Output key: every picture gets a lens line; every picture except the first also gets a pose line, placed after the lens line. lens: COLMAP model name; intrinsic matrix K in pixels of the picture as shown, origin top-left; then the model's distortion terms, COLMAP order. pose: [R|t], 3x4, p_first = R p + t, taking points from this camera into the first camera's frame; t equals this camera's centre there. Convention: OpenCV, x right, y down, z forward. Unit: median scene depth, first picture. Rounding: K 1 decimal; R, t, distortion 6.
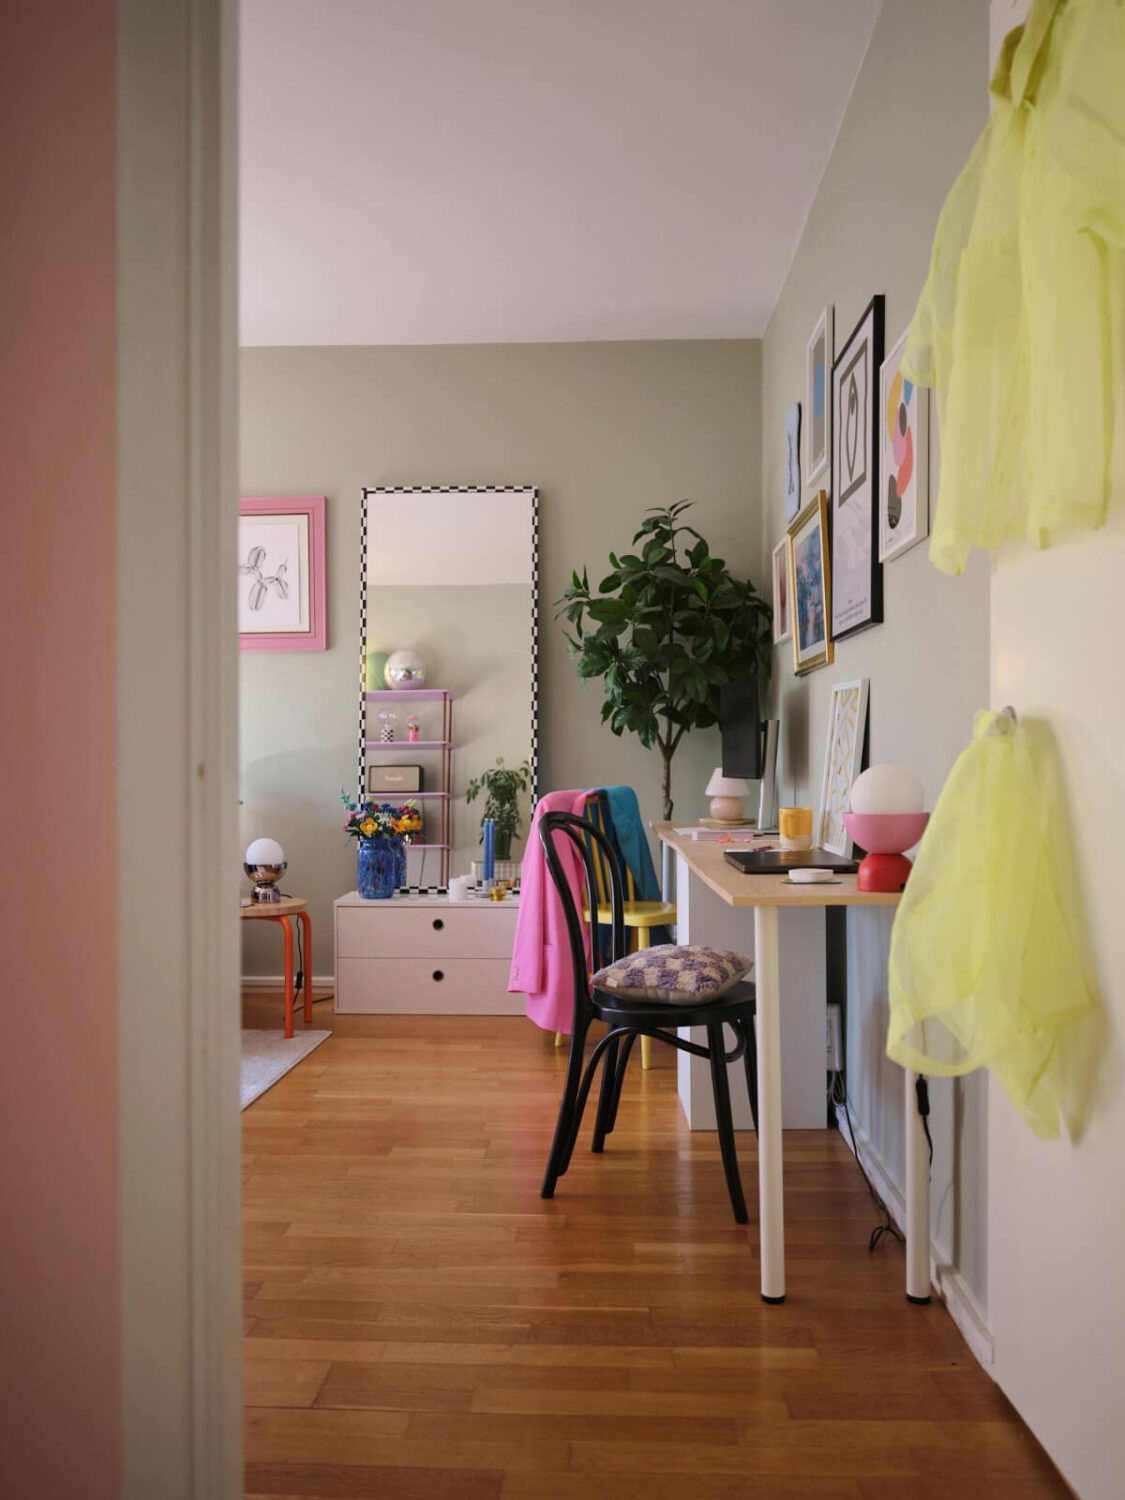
lens RADIAL K [[1104.3, 0, 562.5], [0, 1104.3, 750.0], [0, 0, 1]] dist [0.002631, -0.001989]
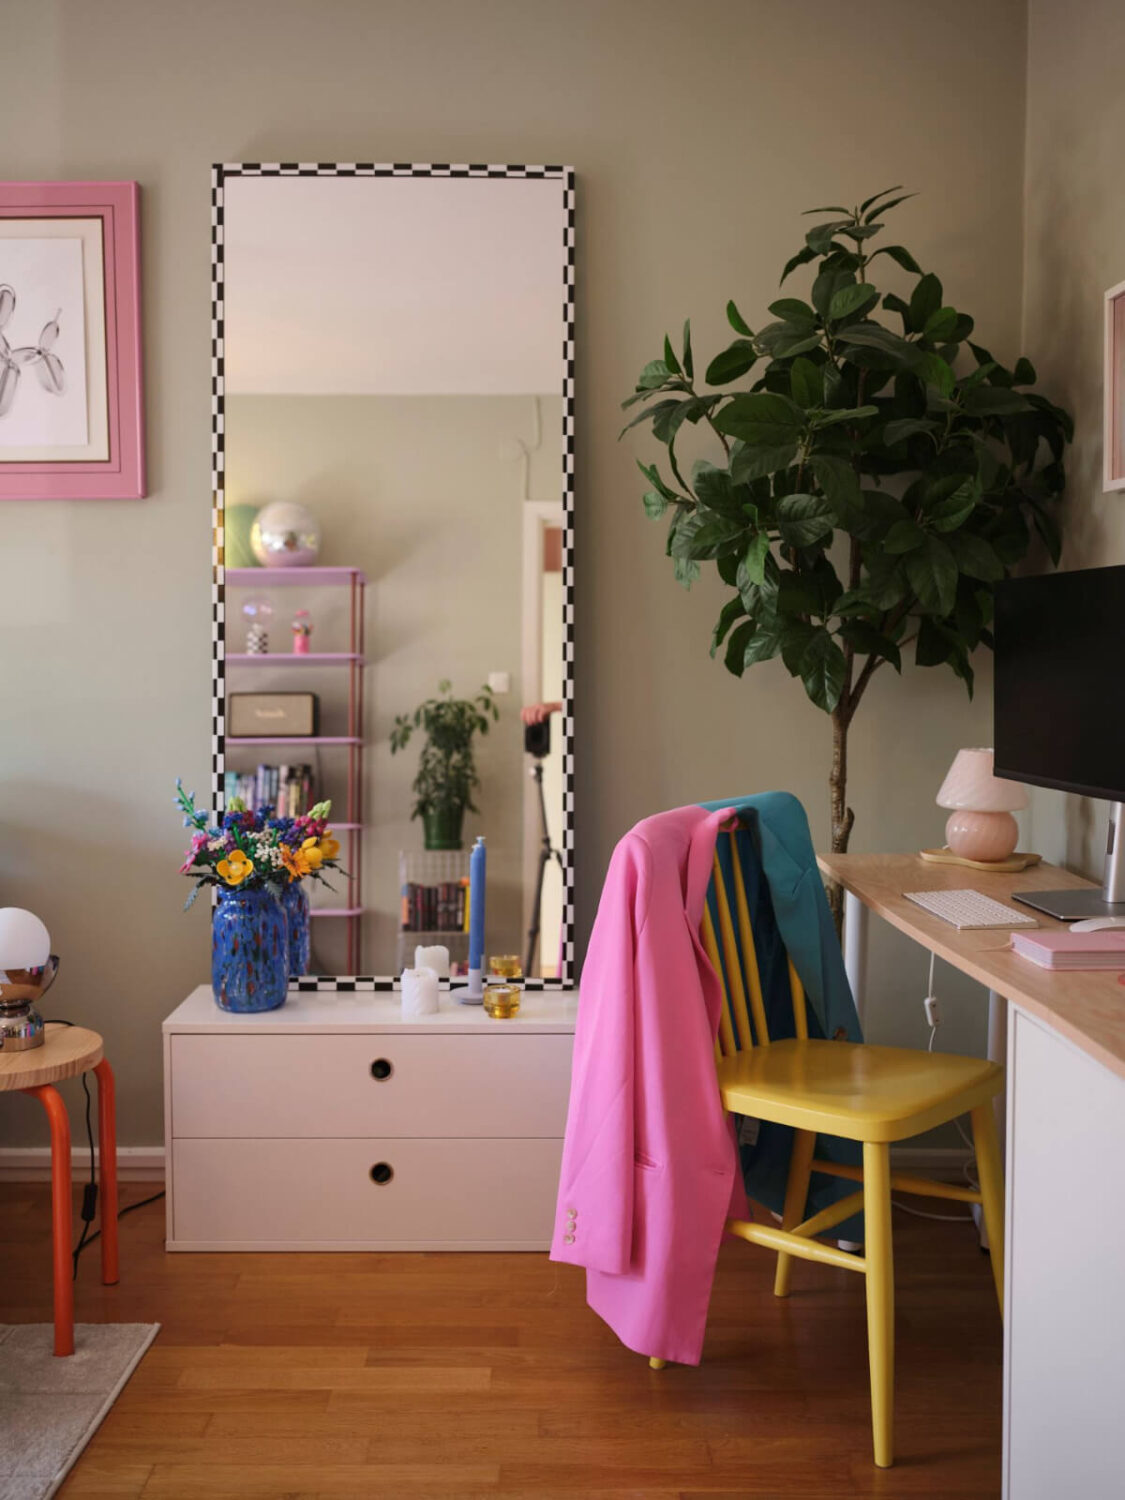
lens RADIAL K [[1497.8, 0, 563.3], [0, 1497.8, 723.6], [0, 0, 1]] dist [0.007168, 0.000158]
pose [[0.998789, 0.000386, 0.049190, -0.062826], [-0.003104, 0.998472, 0.055180, -0.029021], [-0.049094, -0.055266, 0.997264, 0.335227]]
